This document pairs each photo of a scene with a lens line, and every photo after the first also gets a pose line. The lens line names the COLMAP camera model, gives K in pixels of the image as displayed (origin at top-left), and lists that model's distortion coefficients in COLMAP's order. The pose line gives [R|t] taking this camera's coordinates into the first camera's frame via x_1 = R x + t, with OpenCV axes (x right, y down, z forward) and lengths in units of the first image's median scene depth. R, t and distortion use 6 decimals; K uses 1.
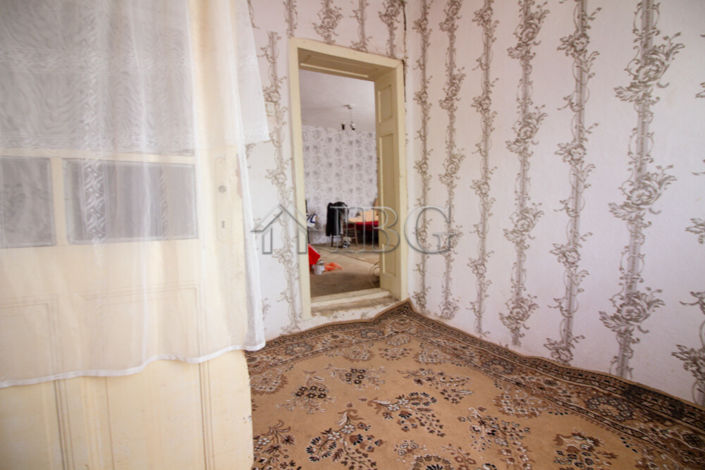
lens RADIAL K [[324.2, 0, 352.6], [0, 324.2, 221.8], [0, 0, 1]] dist [0.000110, -0.014924]
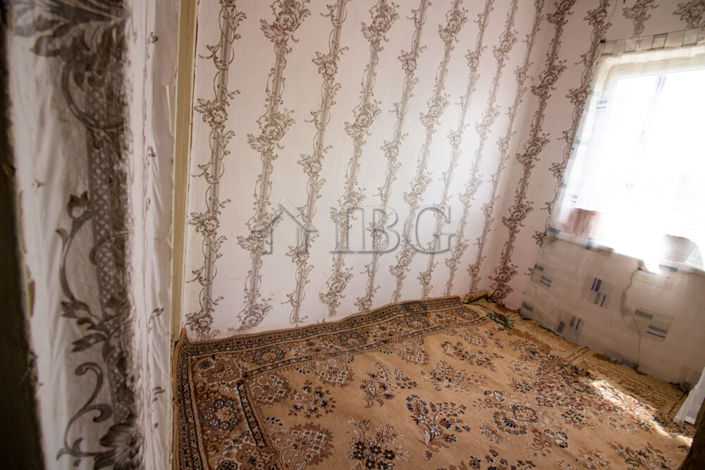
lens RADIAL K [[324.2, 0, 352.6], [0, 324.2, 221.8], [0, 0, 1]] dist [0.000110, -0.014924]
pose [[0.031090, -0.164191, 0.985938, -0.532647], [-0.077575, 0.983044, 0.166155, -0.121234], [-0.996502, -0.081650, 0.017826, 0.953126]]
